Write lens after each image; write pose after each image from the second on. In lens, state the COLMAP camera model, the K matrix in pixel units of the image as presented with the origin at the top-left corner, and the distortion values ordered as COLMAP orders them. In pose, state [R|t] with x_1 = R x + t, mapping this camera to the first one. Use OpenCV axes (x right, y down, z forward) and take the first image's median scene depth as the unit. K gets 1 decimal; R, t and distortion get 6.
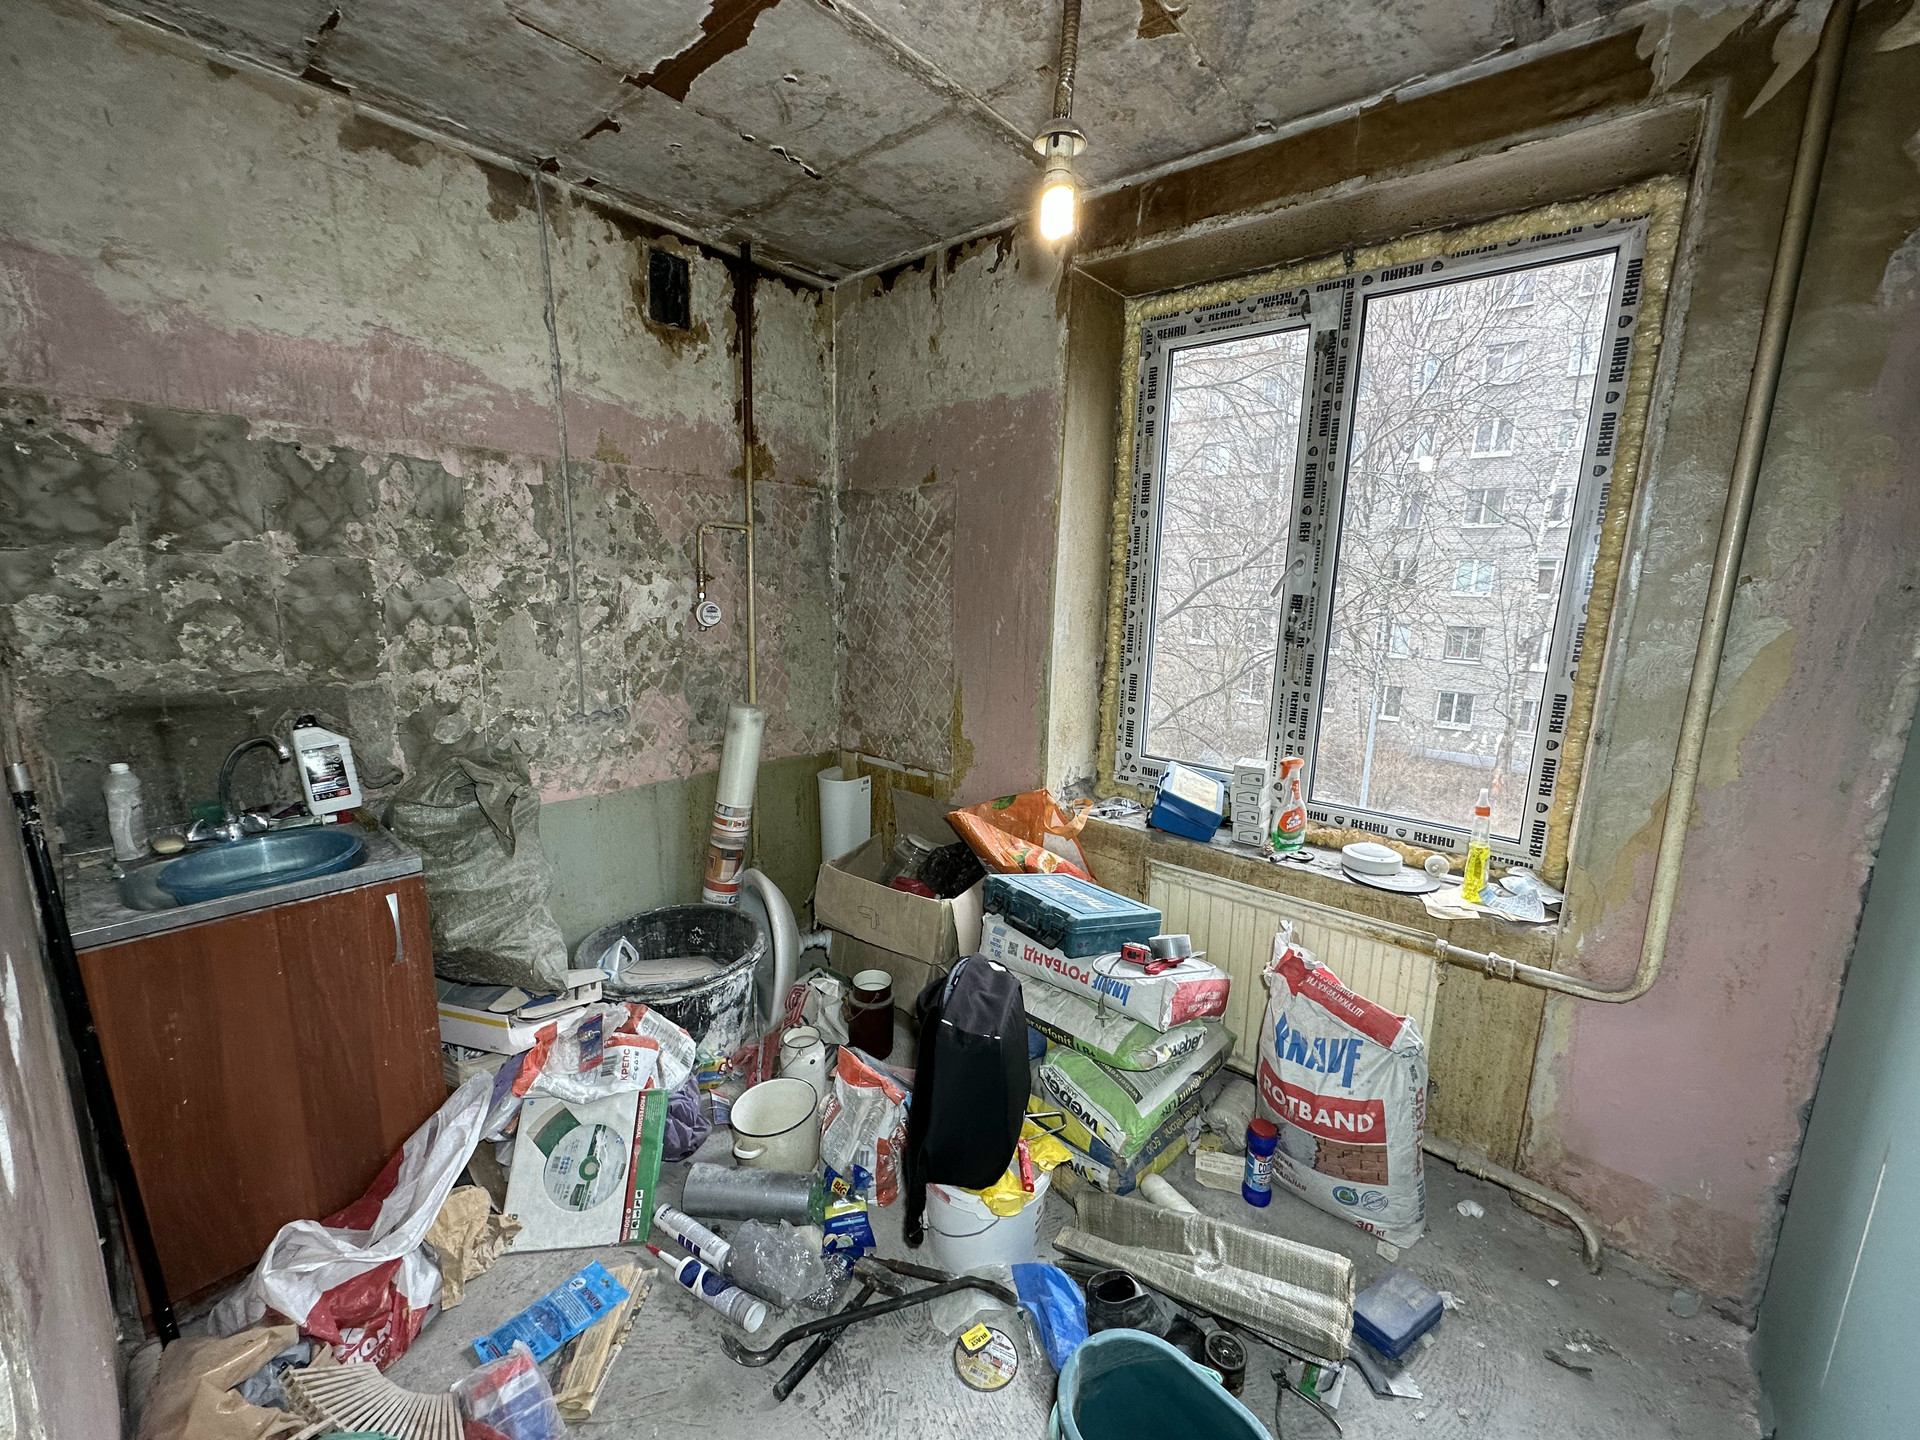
lens RADIAL K [[767.4, 0, 960.0], [0, 767.4, 720.0], [0, 0, 1]] dist [-0.001728, 0.000363]
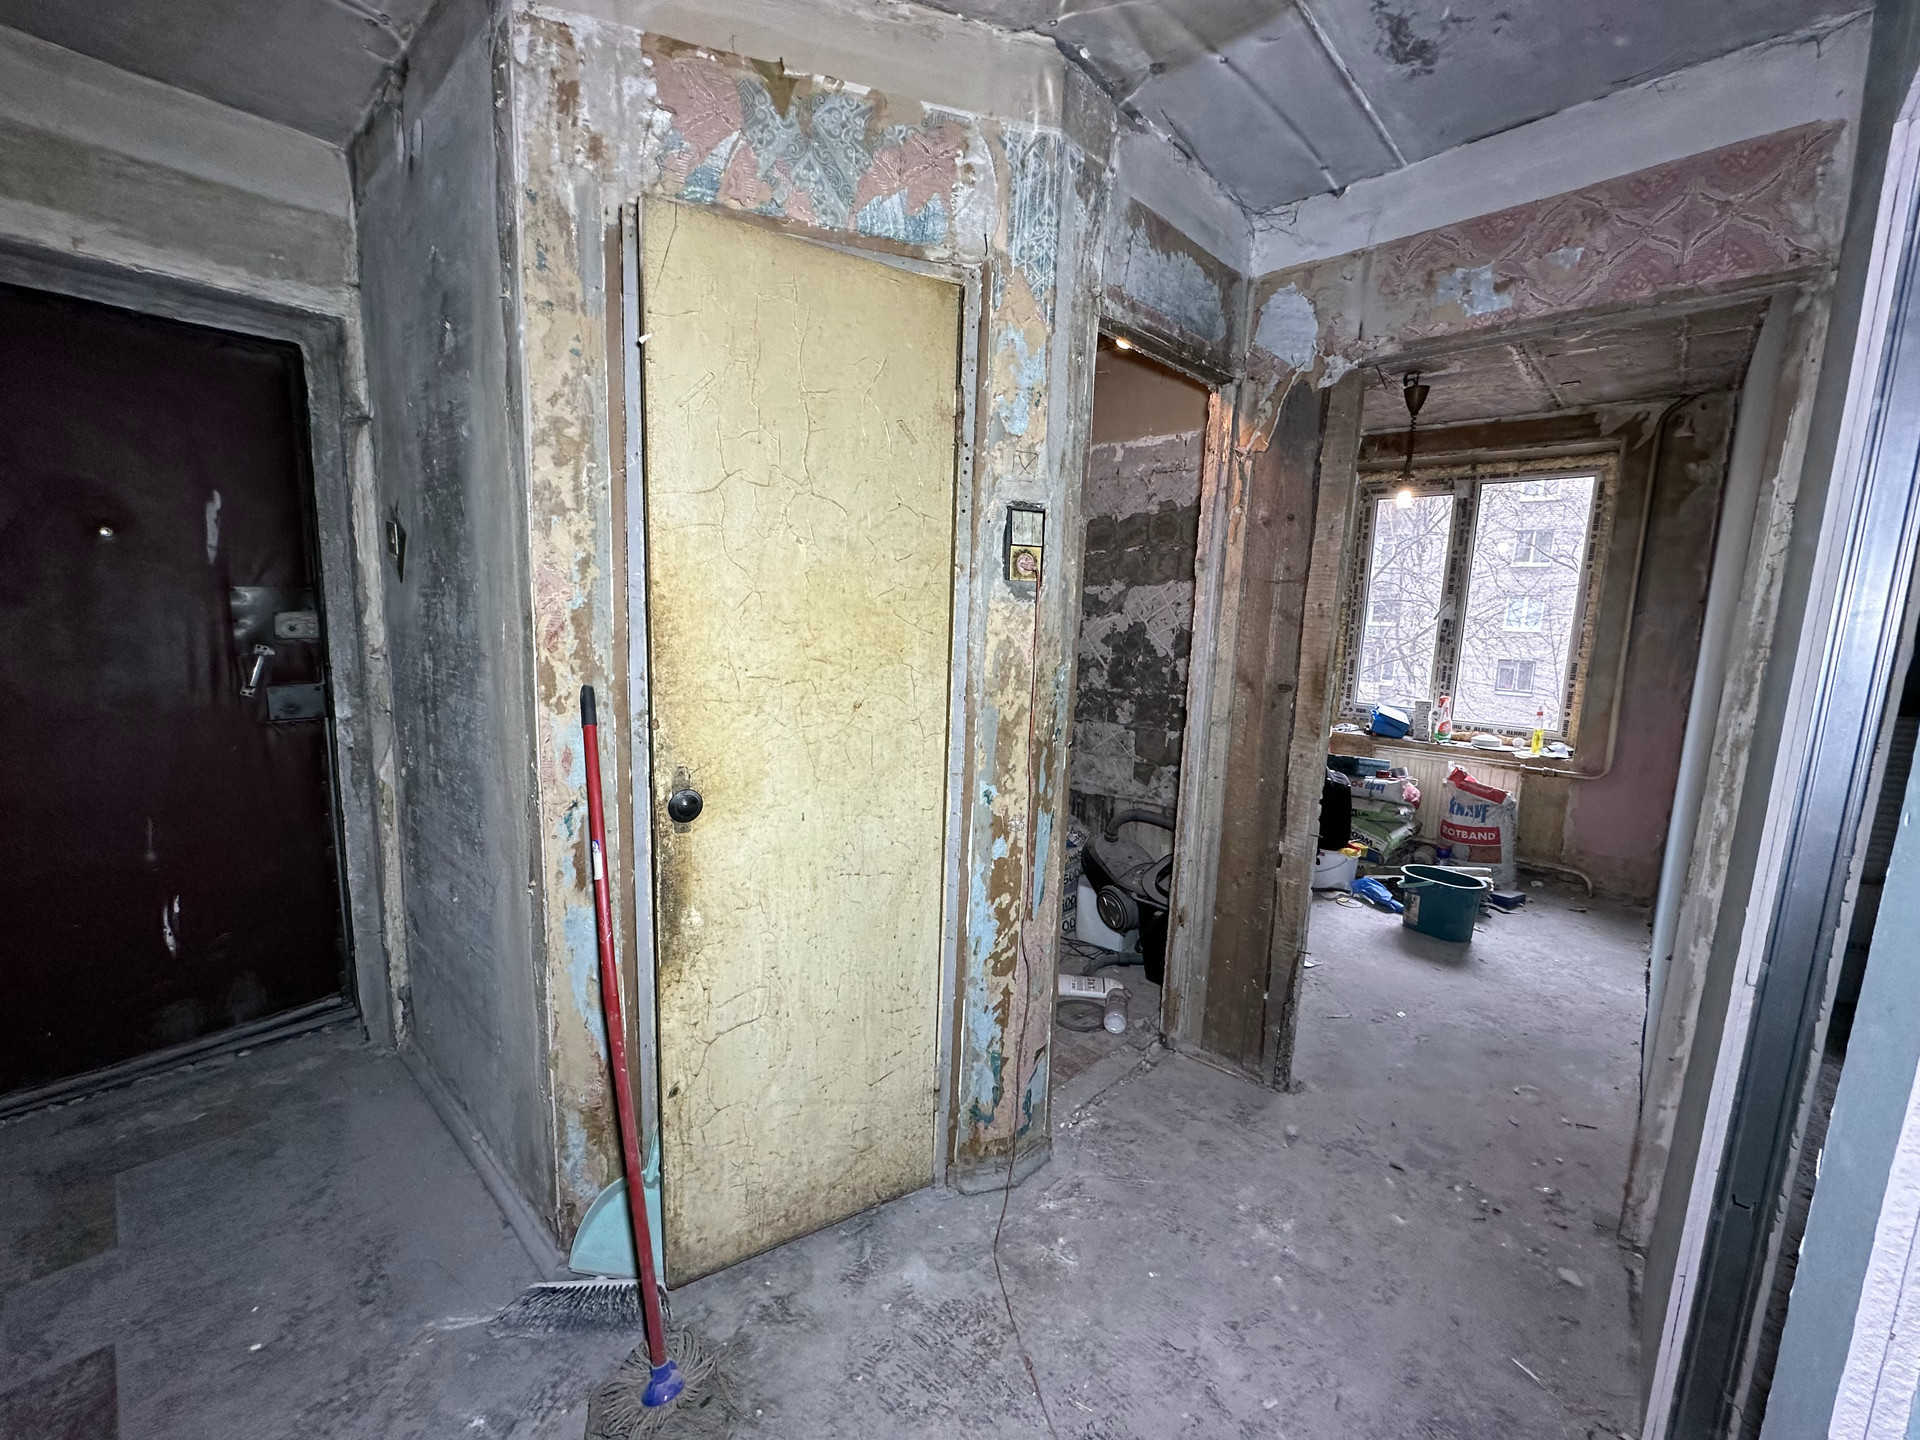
lens RADIAL K [[767.4, 0, 960.0], [0, 767.4, 720.0], [0, 0, 1]] dist [-0.001728, 0.000363]
pose [[0.998918, 0.014097, -0.044329, -0.957188], [-0.015877, 0.999071, -0.040060, 0.262548], [0.043723, 0.040721, 0.998213, -1.375499]]
